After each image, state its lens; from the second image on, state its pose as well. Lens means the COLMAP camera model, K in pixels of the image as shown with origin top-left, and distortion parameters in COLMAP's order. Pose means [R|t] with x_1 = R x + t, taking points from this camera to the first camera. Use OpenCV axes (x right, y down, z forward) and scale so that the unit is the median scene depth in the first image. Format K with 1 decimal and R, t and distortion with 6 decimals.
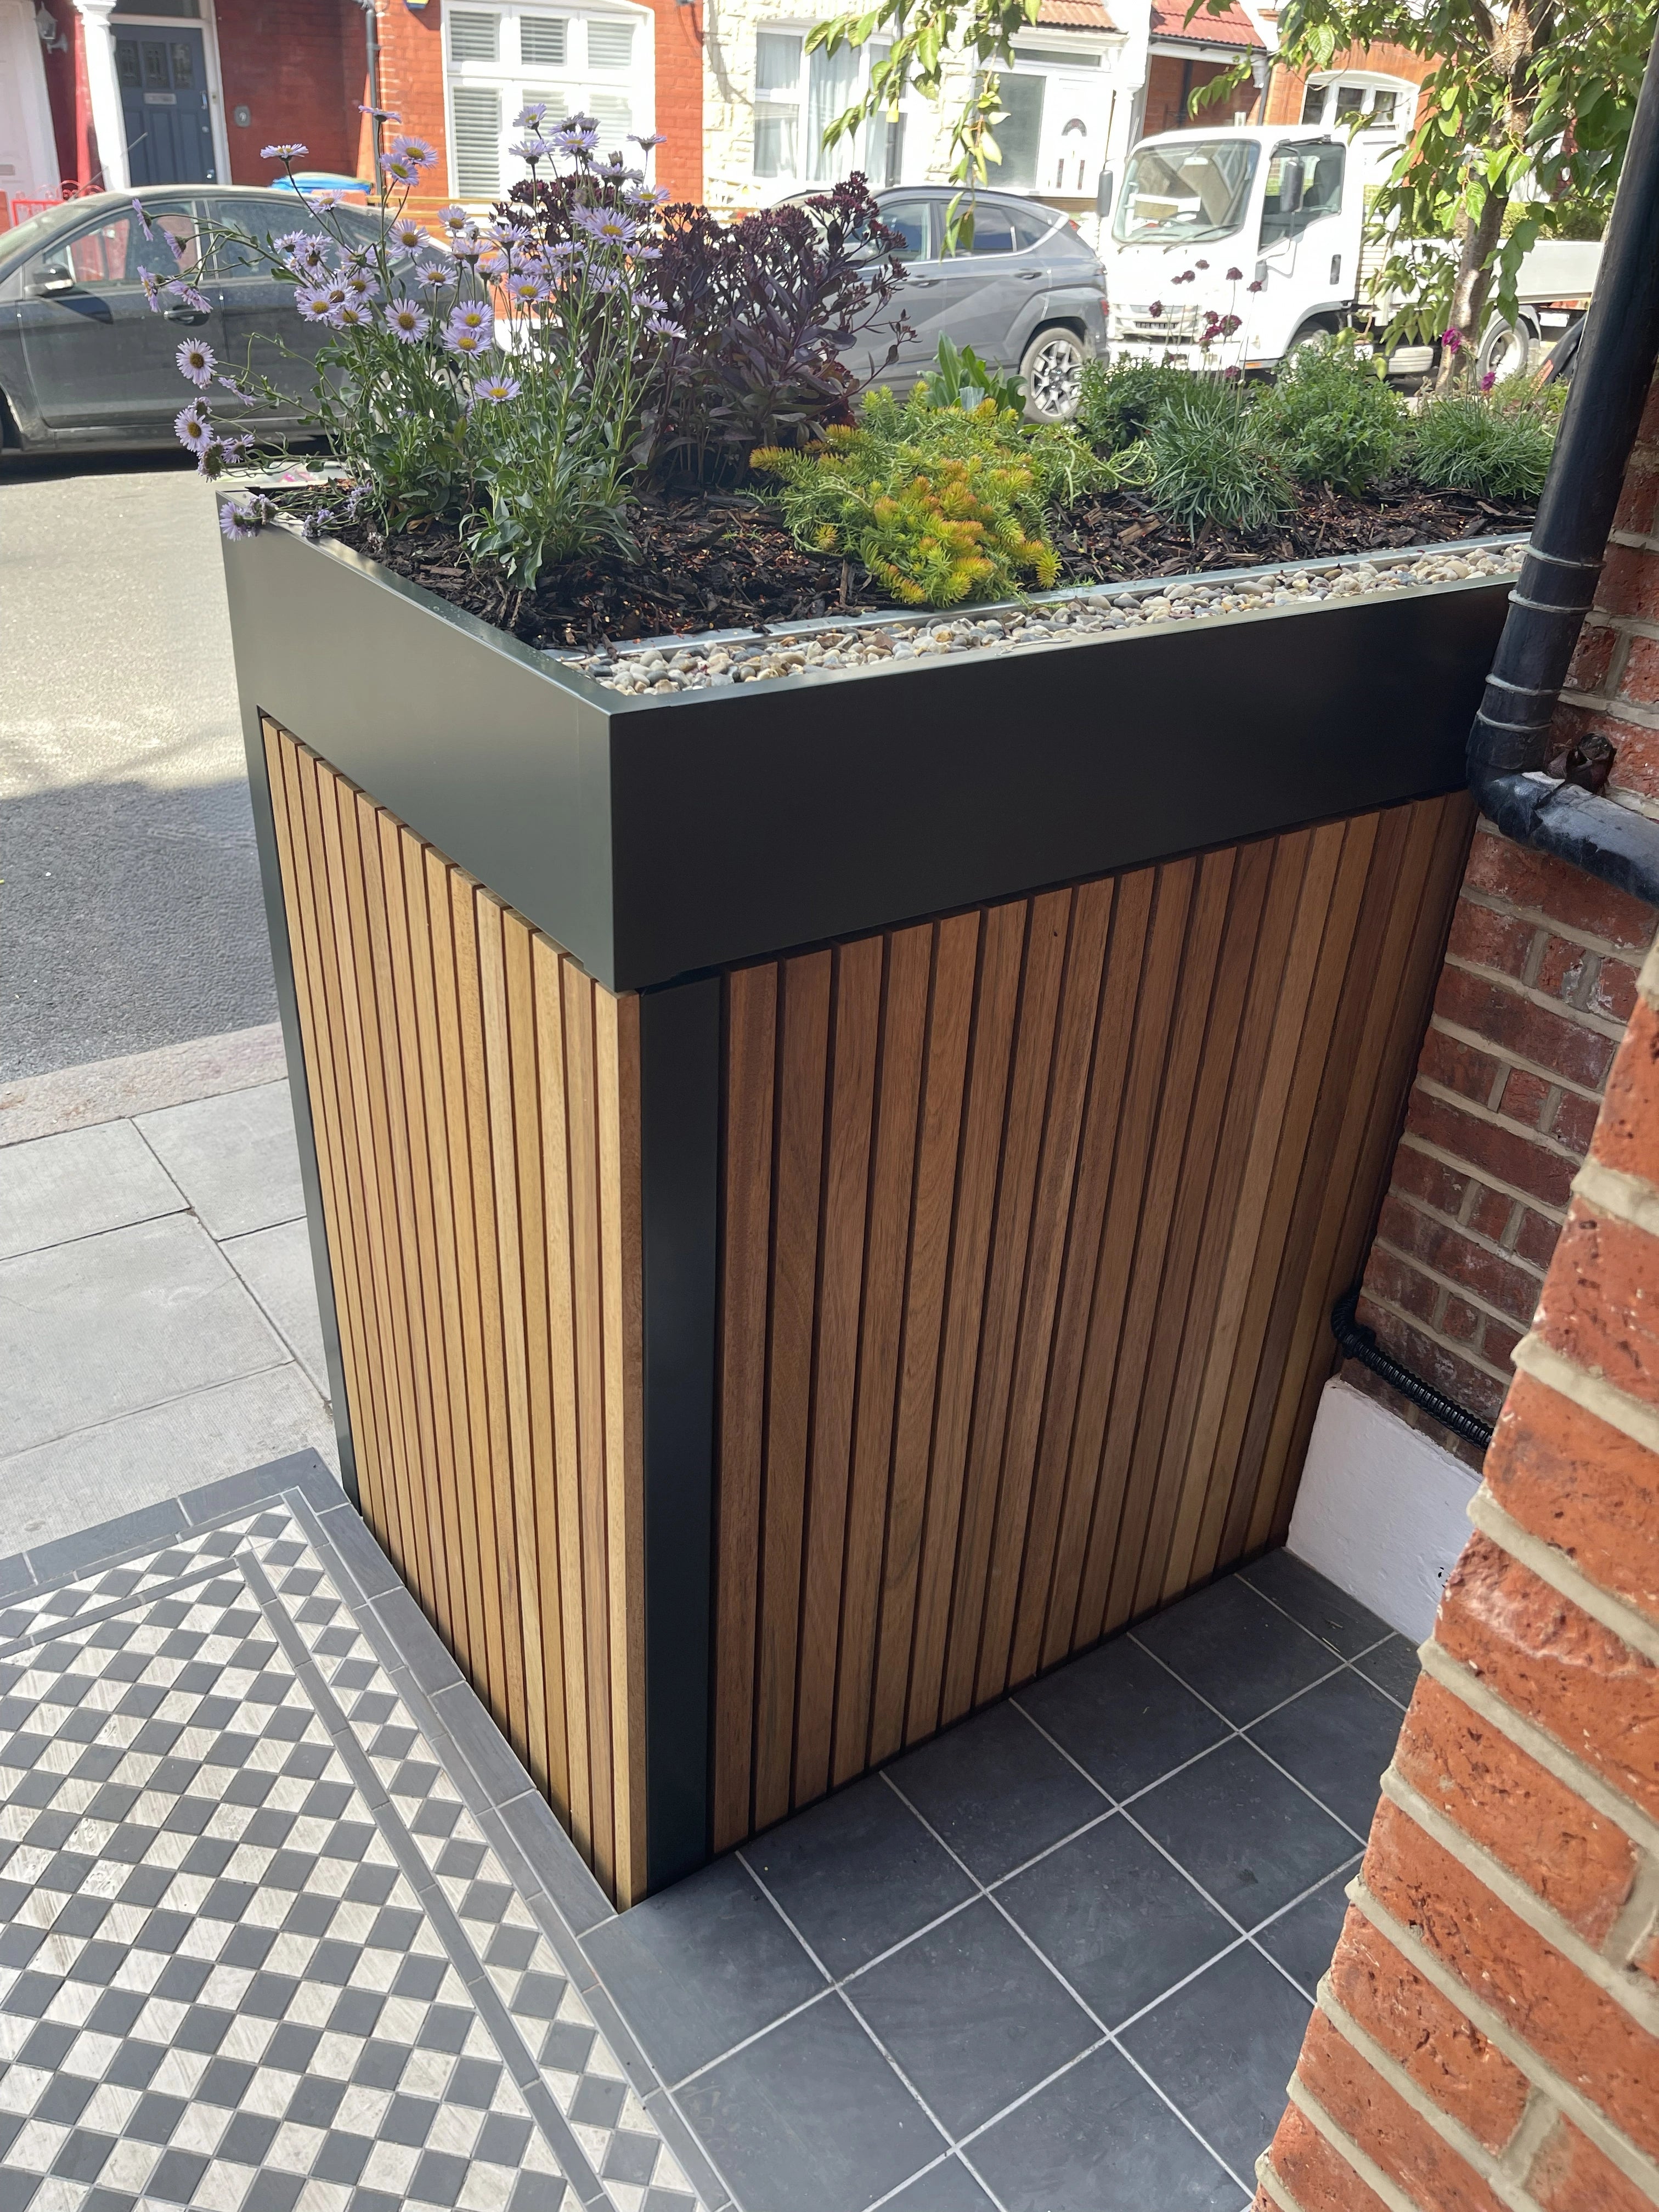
lens RADIAL K [[1742.8, 0, 839.0], [0, 1742.8, 1130.4], [0, 0, 1]] dist [0.043319, -0.009907]
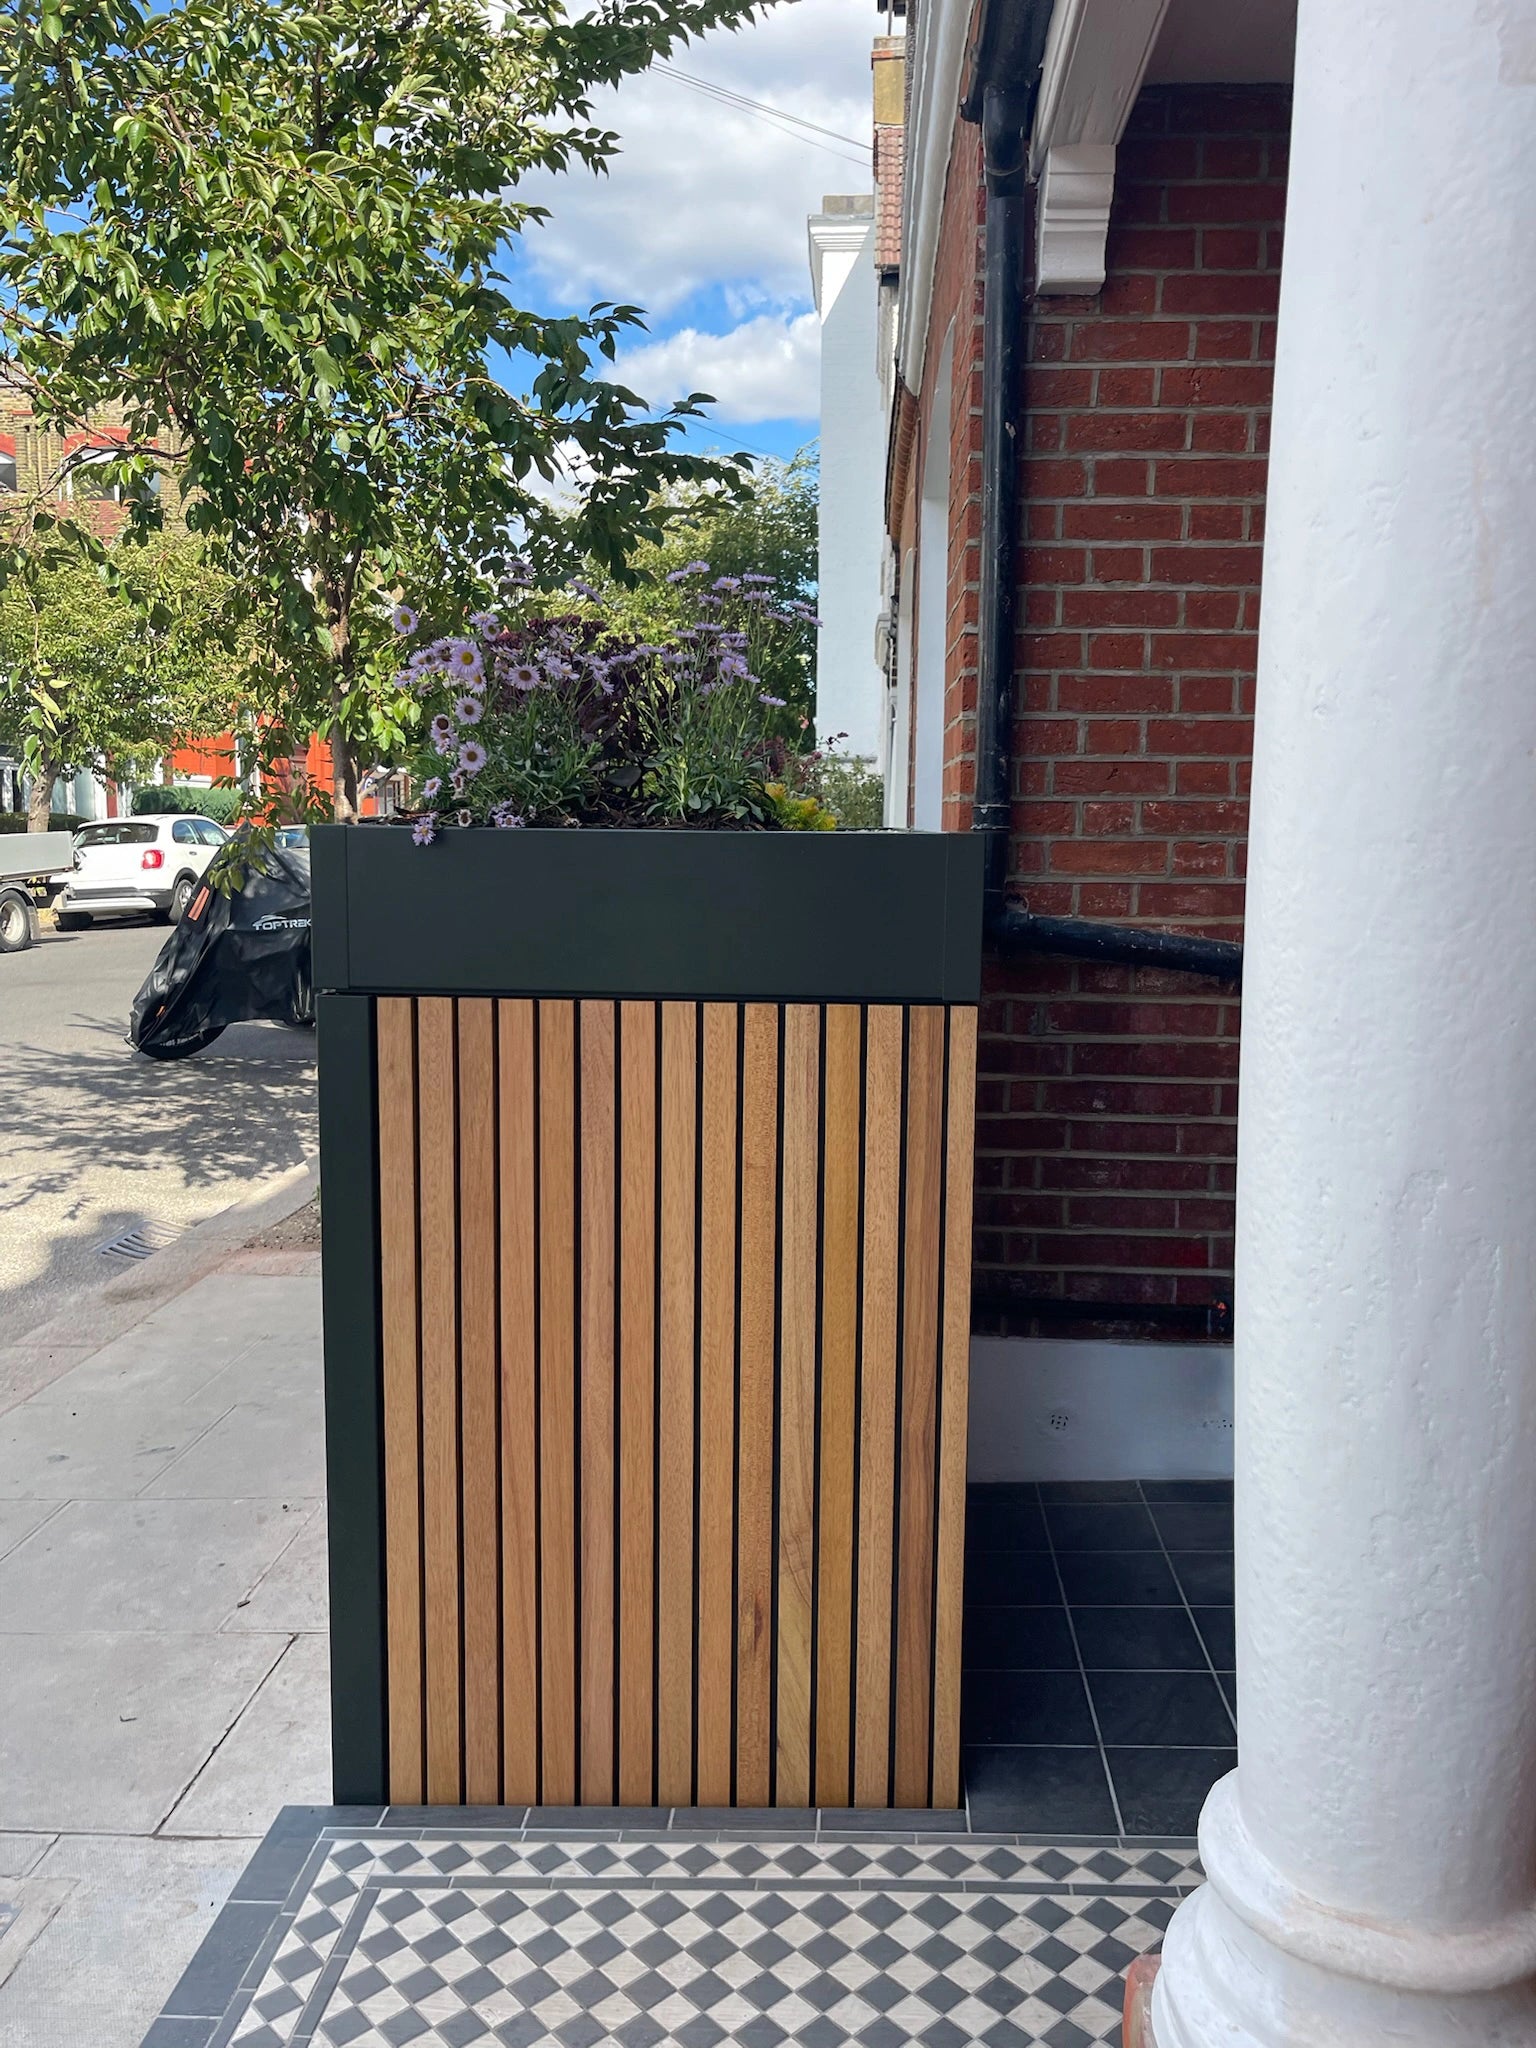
lens RADIAL K [[1557.5, 0, 816.8], [0, 1557.5, 1023.8], [0, 0, 1]] dist [0.132389, -0.201067]
pose [[0.604327, -0.147811, 0.782905, -0.853268], [0.417159, 0.895885, -0.152866, 0.064152], [-0.678798, 0.418977, 0.603068, 0.135662]]
